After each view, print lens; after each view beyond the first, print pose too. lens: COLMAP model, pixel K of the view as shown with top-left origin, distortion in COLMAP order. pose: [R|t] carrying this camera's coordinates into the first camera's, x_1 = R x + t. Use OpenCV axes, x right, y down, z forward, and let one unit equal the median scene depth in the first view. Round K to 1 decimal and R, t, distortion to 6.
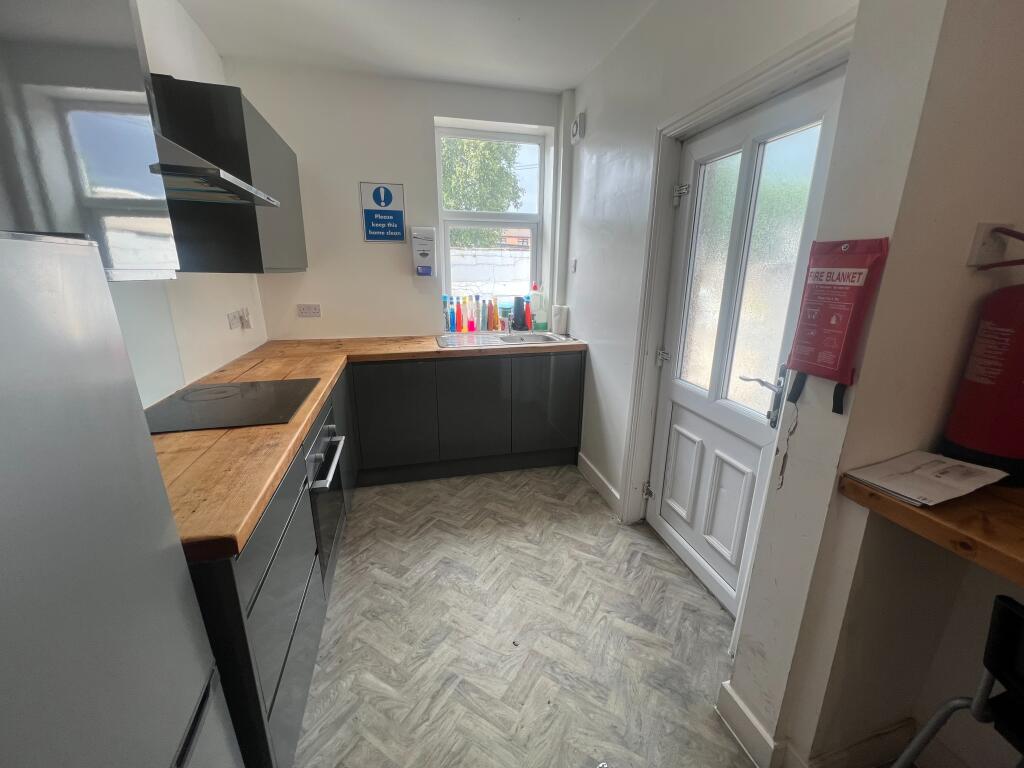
lens RADIAL K [[413.5, 0, 512.1], [0, 413.5, 385.2], [0, 0, 1]] dist [-0.004676, -0.000137]
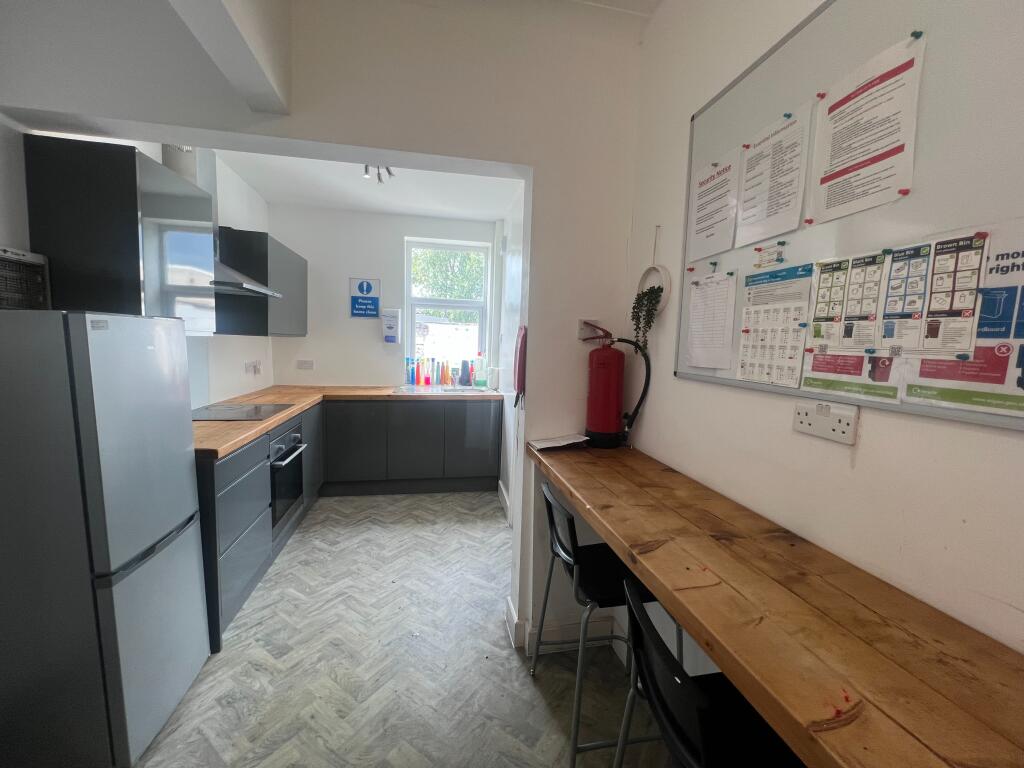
lens RADIAL K [[413.5, 0, 511.8], [0, 413.5, 383.2], [0, 0, 1]] dist [-0.004676, -0.000137]
pose [[0.998120, 0.032142, -0.052192, 0.302766], [-0.040772, 0.983945, -0.173753, 0.102741], [0.045769, 0.175554, 0.983405, -0.350230]]
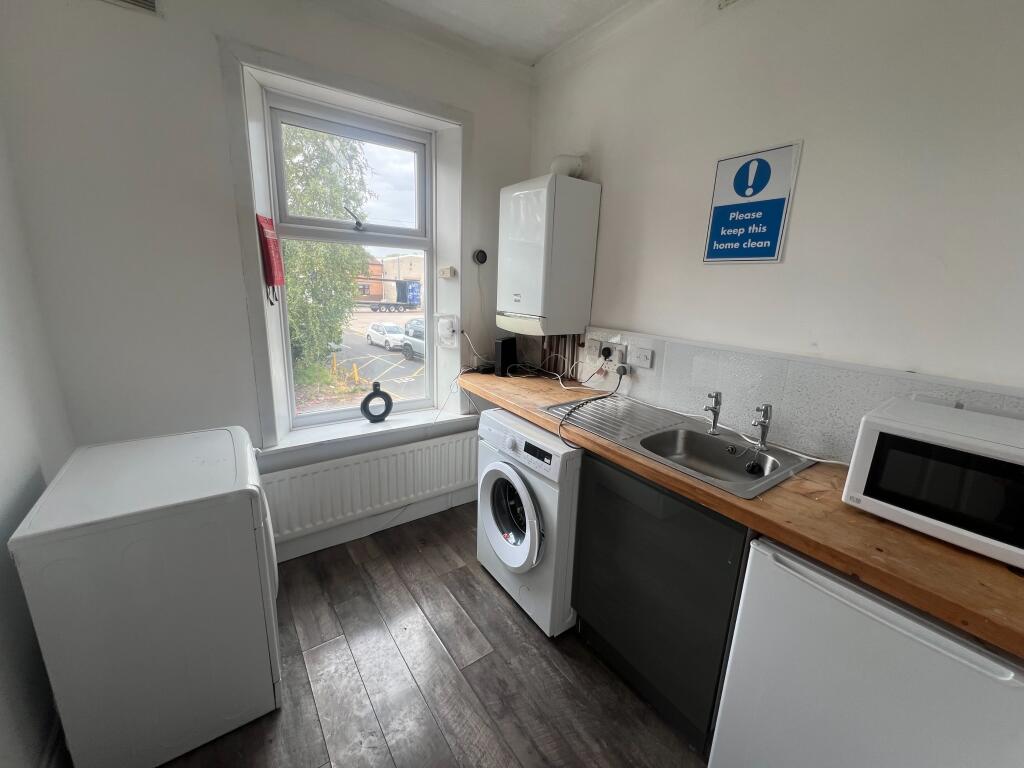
lens RADIAL K [[413.5, 0, 511.4], [0, 413.5, 382.0], [0, 0, 1]] dist [-0.004676, -0.000137]
pose [[0.353891, 0.228216, -0.907016, 0.135809], [-0.288972, 0.949005, 0.126032, -0.199278], [0.889526, 0.217500, 0.401793, 0.618647]]
